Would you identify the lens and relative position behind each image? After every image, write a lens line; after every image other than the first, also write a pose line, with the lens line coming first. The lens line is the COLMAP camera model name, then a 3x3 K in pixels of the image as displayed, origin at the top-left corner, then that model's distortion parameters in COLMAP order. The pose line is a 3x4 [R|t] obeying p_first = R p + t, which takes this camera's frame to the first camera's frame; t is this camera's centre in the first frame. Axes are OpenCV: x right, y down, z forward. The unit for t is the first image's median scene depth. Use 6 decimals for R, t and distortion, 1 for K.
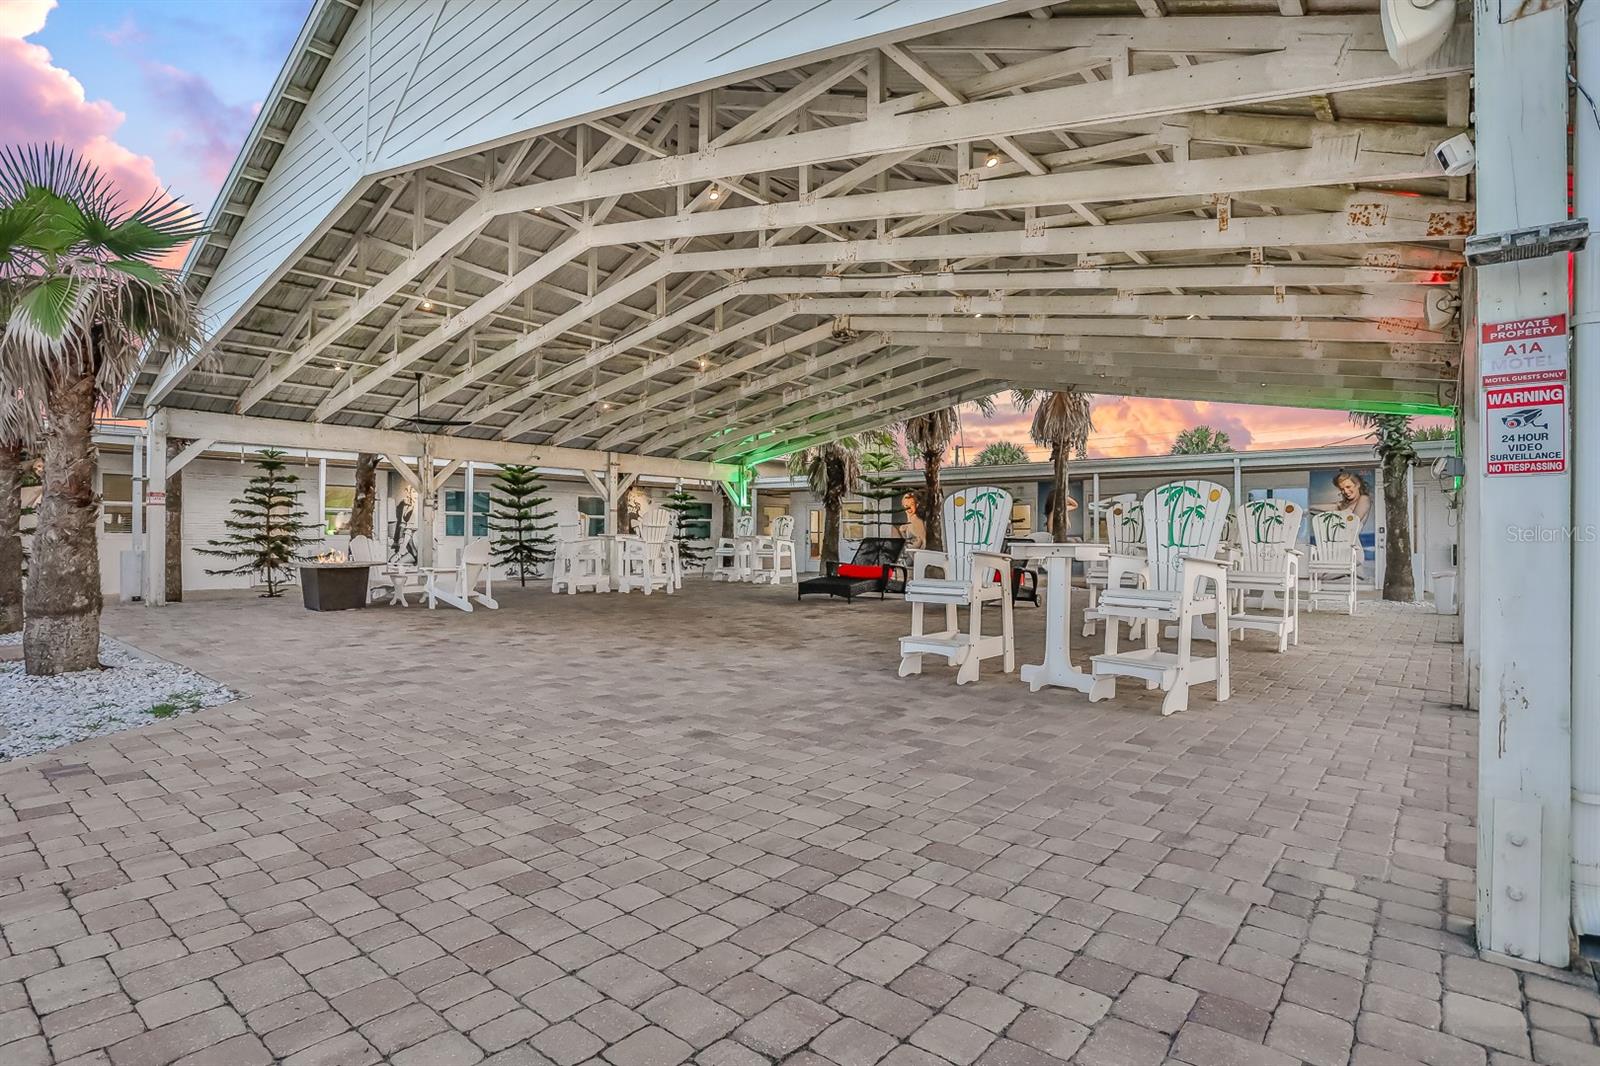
lens RADIAL K [[833.6, 0, 793.6], [0, 833.6, 535.8], [0, 0, 1]] dist [-0.087546, 0.035219]
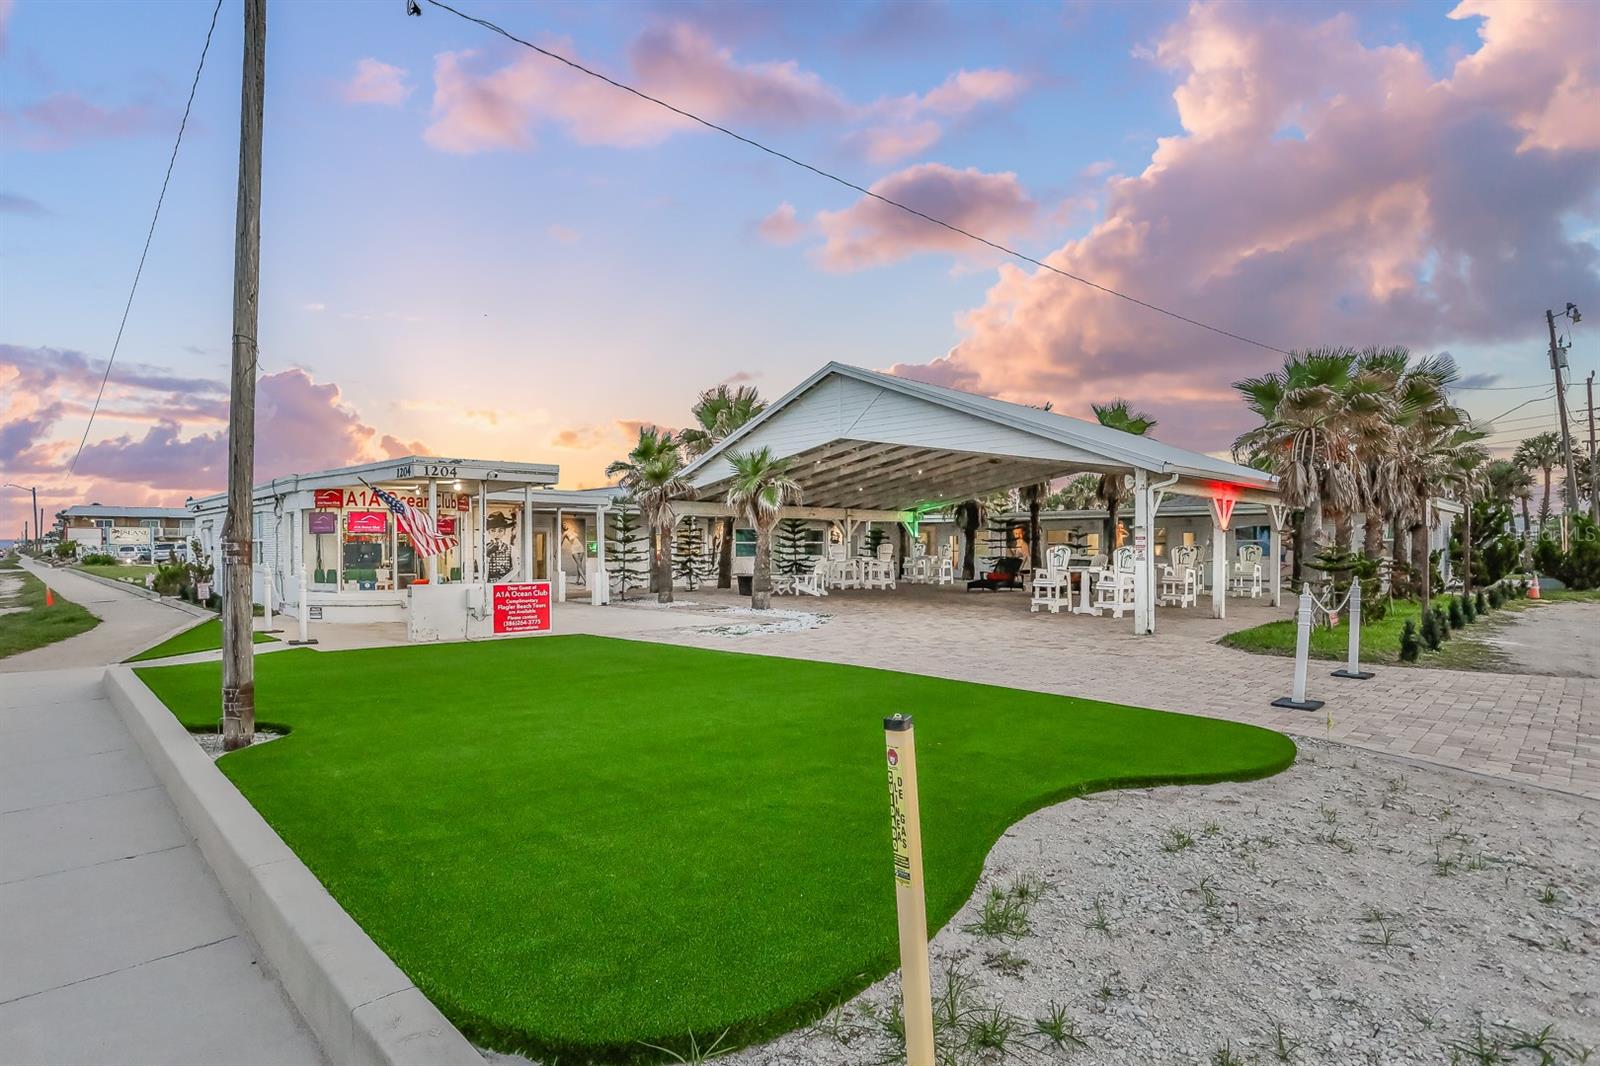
lens RADIAL K [[833.7, 0, 797.1], [0, 833.7, 559.3], [0, 0, 1]] dist [-0.064492, 0.031404]
pose [[0.994794, -0.004885, -0.101785, -0.190124], [0.006833, 0.999800, 0.018798, -0.036863], [0.101672, -0.019396, 0.994629, -0.958650]]
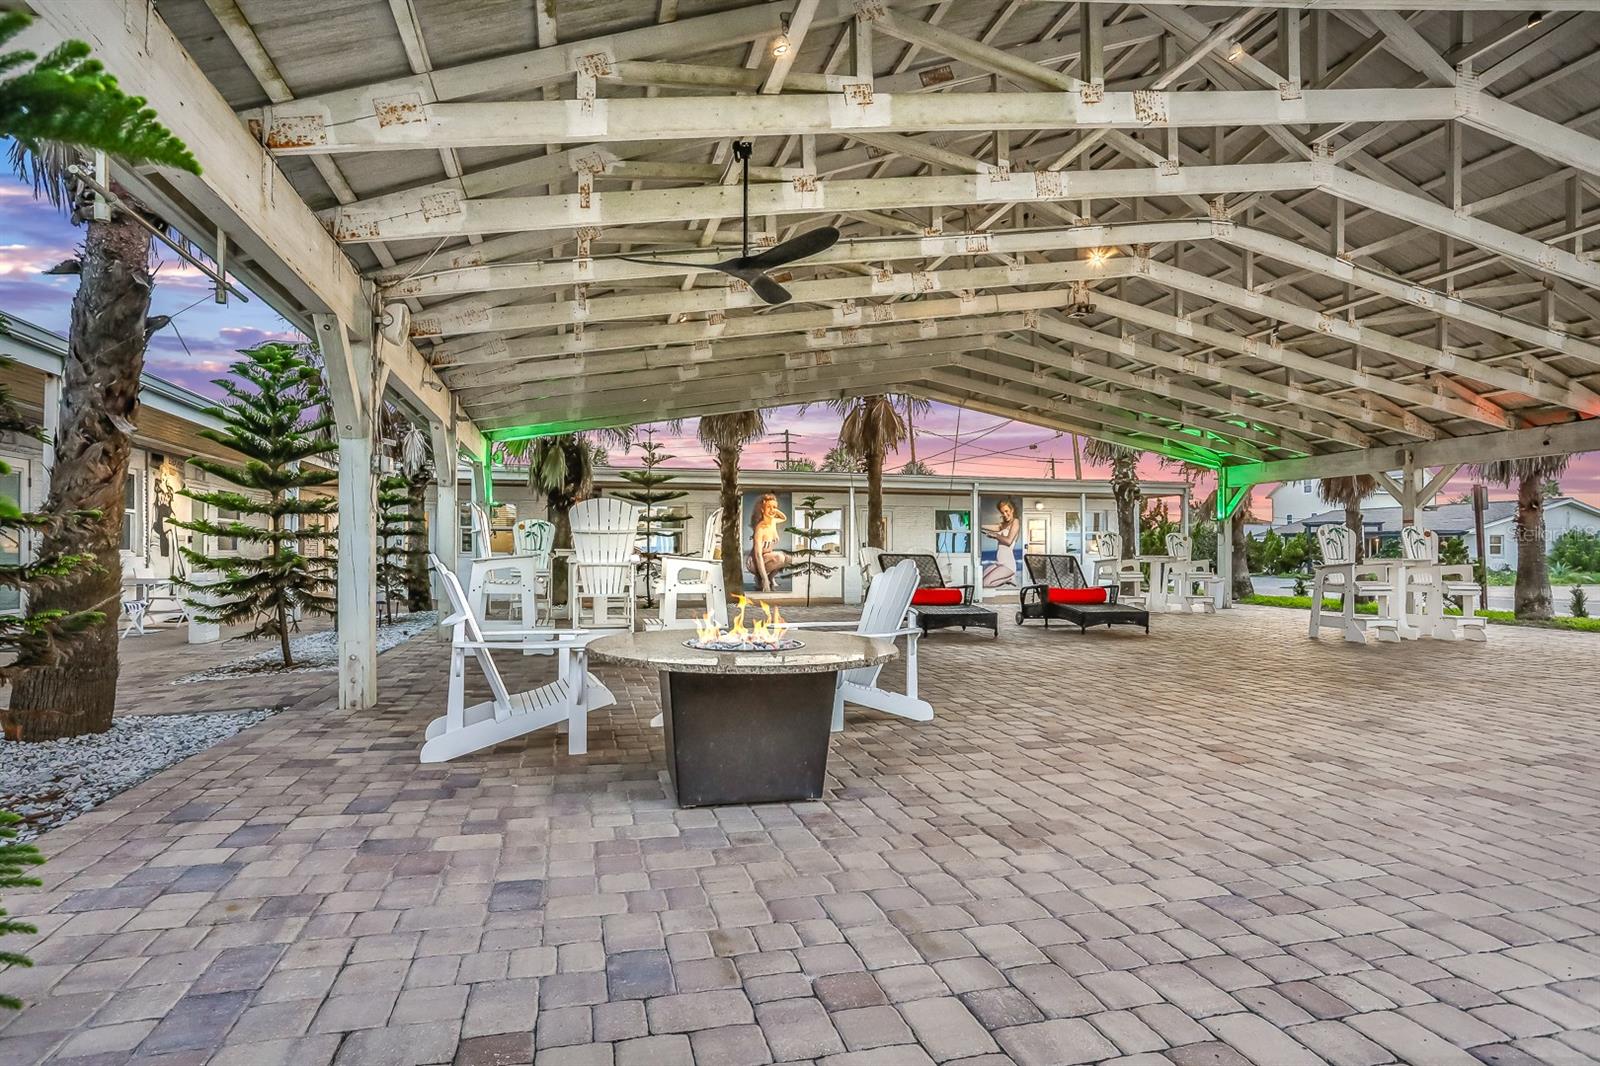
lens RADIAL K [[838.1, 0, 792.8], [0, 838.1, 546.0], [0, 0, 1]] dist [-0.059125, 0.033658]
pose [[0.580097, 0.004480, 0.814535, -0.679259], [-0.003476, 0.999989, -0.003024, -0.003020], [-0.814540, -0.001077, 0.580106, 0.655439]]
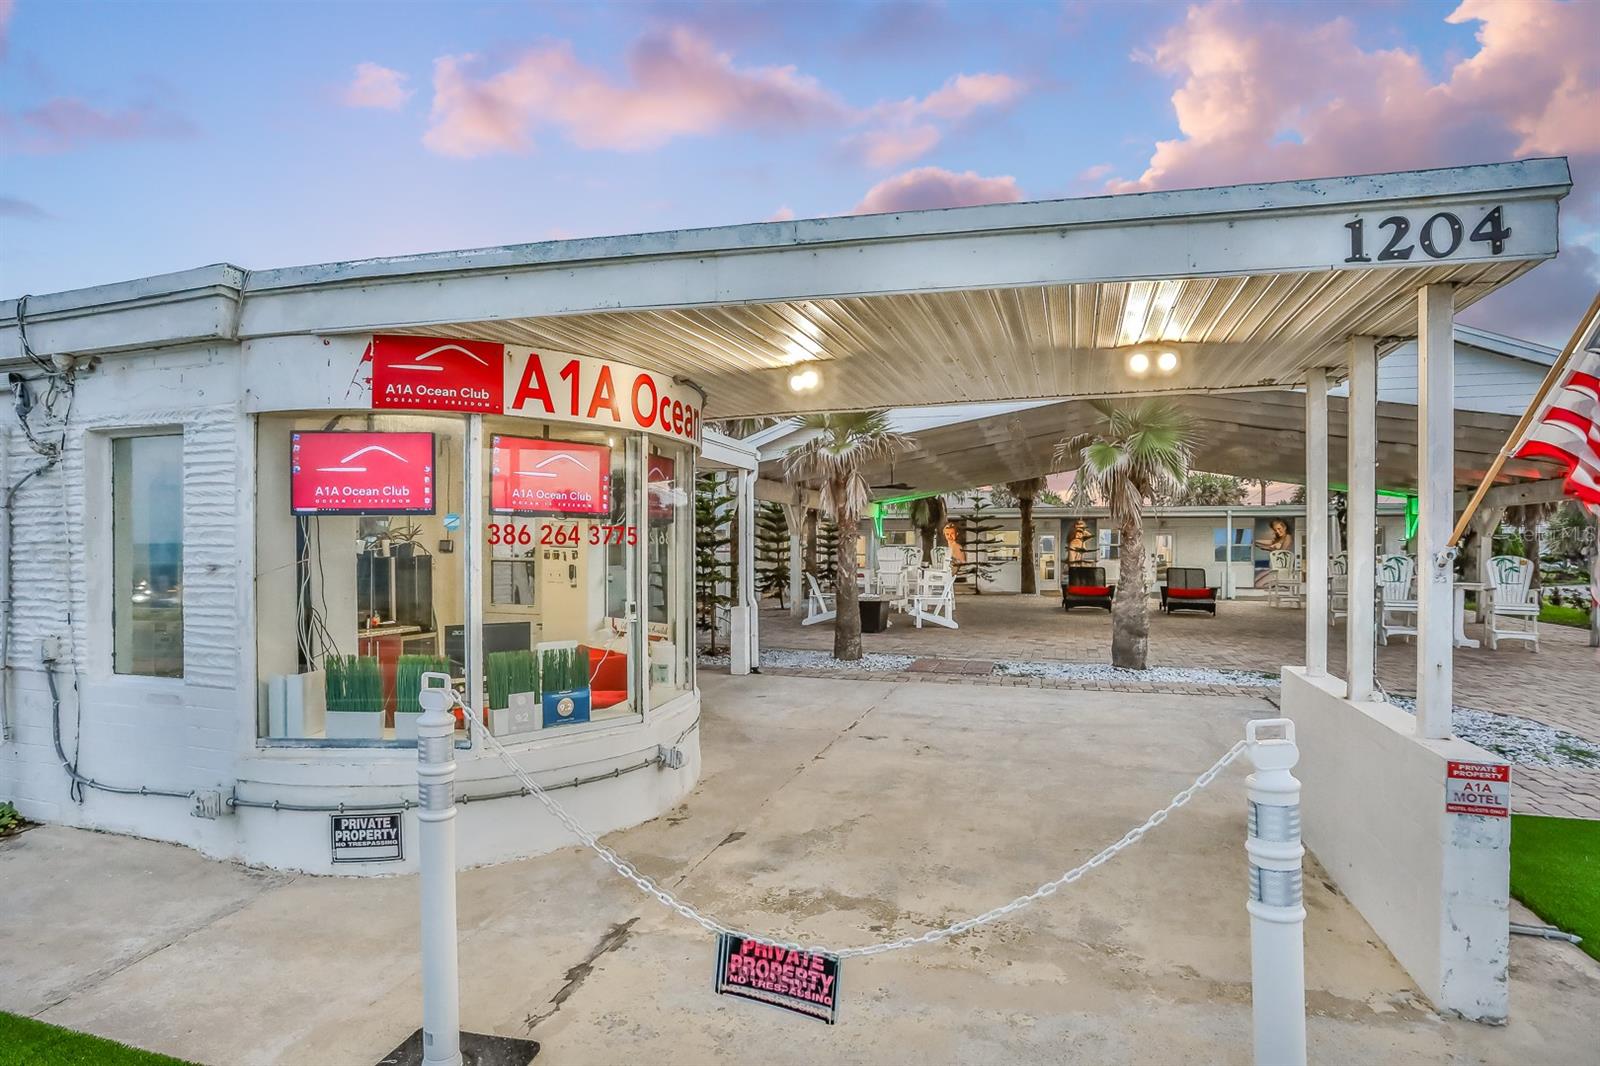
lens RADIAL K [[841.0, 0, 796.6], [0, 841.0, 551.9], [0, 0, 1]] dist [-0.067217, 0.031180]
pose [[0.929610, -0.005273, 0.368506, -0.967397], [0.000408, 0.999912, 0.013278, -0.046756], [-0.368544, -0.012193, 0.929530, -0.181706]]
